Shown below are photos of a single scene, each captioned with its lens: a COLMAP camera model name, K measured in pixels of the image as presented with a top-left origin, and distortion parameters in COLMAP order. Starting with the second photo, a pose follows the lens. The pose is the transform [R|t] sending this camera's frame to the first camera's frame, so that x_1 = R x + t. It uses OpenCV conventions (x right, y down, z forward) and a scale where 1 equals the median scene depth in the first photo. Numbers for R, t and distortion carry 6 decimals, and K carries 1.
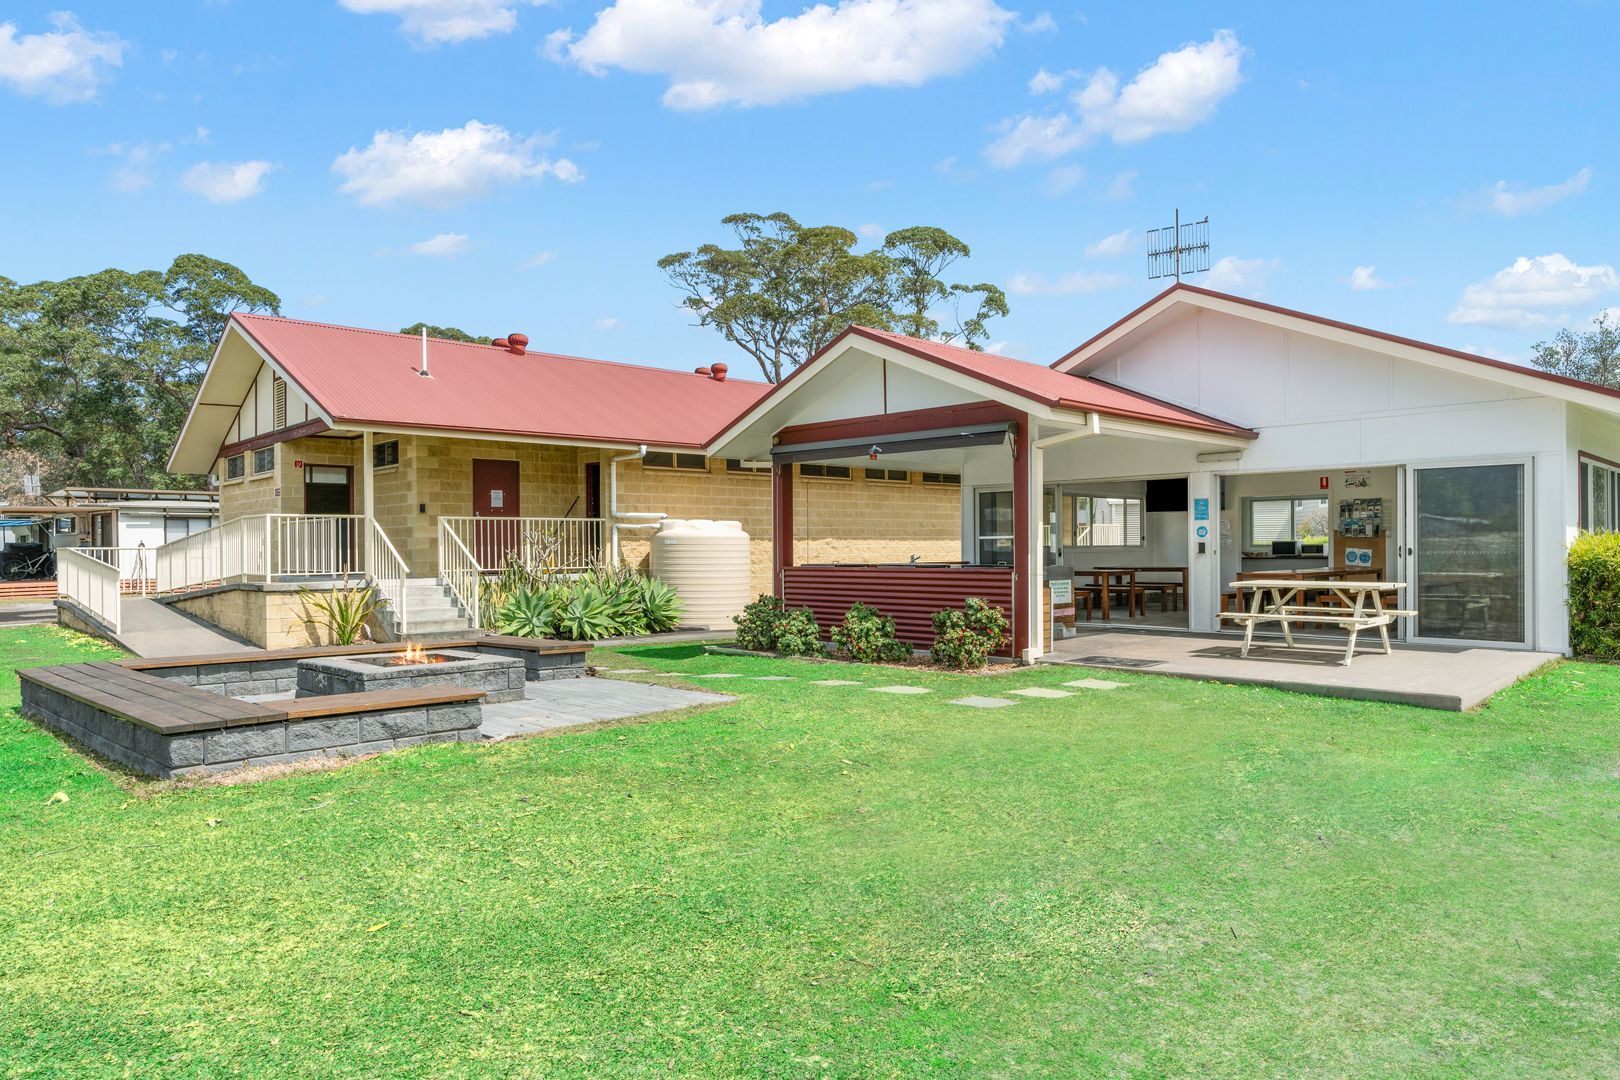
lens RADIAL K [[1101.1, 0, 808.0], [0, 1101.1, 540.2], [0, 0, 1]] dist [0.004488, -0.000359]
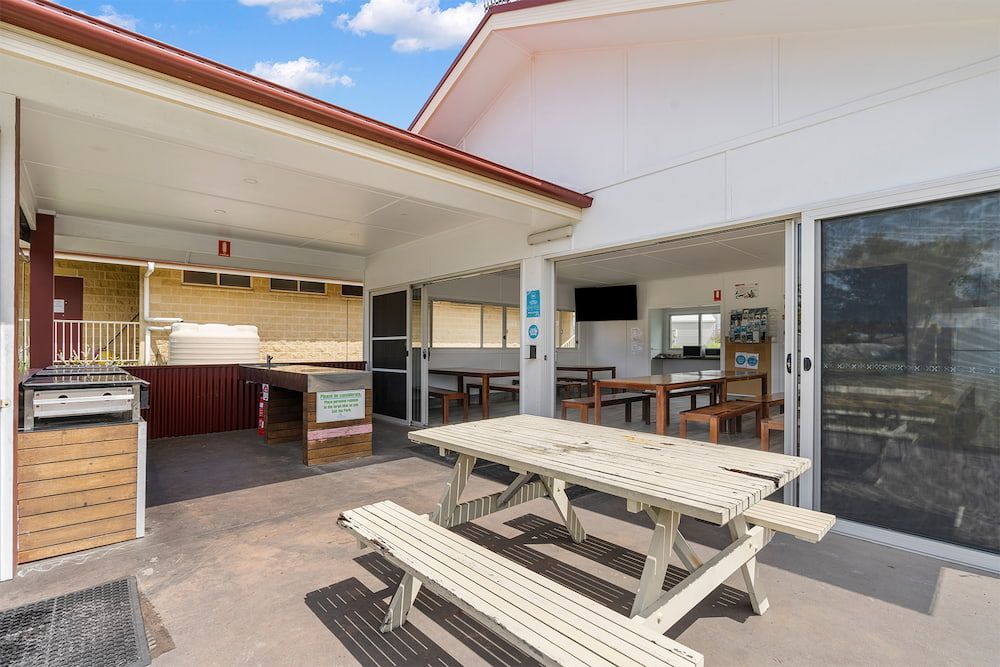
lens RADIAL K [[452.6, 0, 503.3], [0, 452.6, 340.9], [0, 0, 1]] dist [-0.001311, -0.000119]
pose [[0.998167, 0.010083, -0.059679, 0.275160], [-0.010506, 0.999922, -0.006777, 0.001036], [0.059606, 0.007391, 0.998195, 0.517010]]
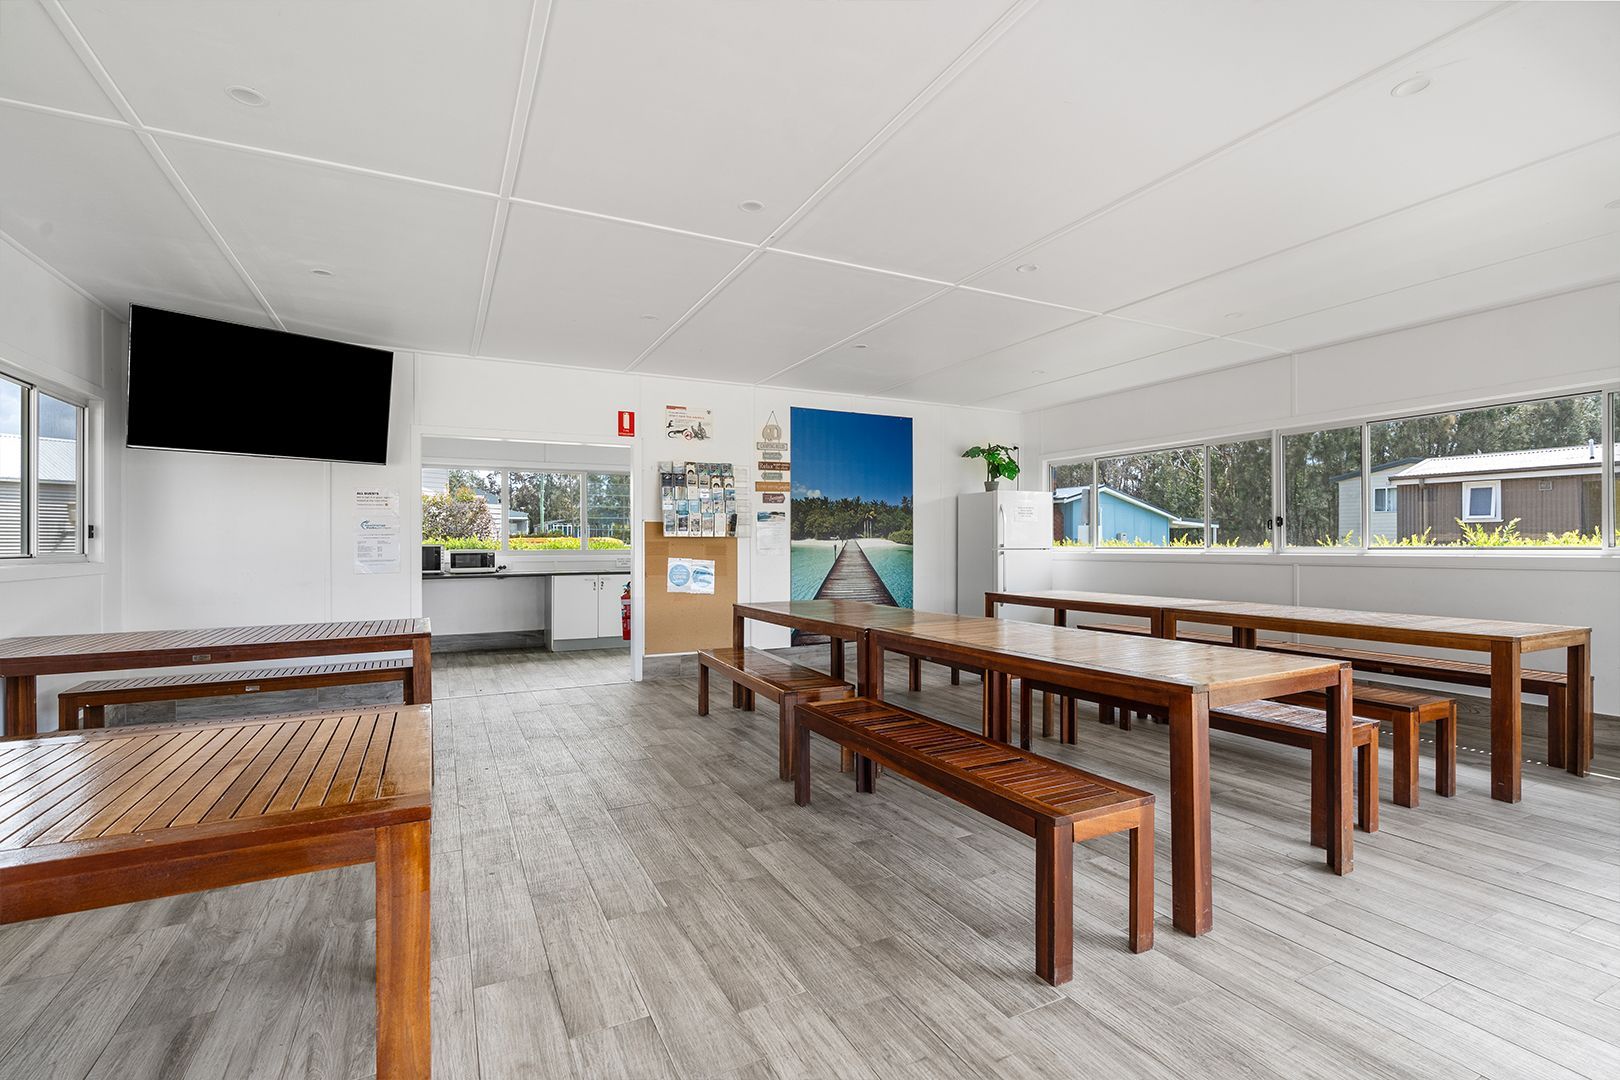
lens RADIAL K [[733.2, 0, 806.2], [0, 733.2, 547.1], [0, 0, 1]] dist [-0.001311, -0.000119]
pose [[0.309847, 0.007185, 0.950759, 0.188566], [-0.005470, 0.999968, -0.005774, 0.003620], [-0.950771, -0.003411, 0.309877, 0.833078]]
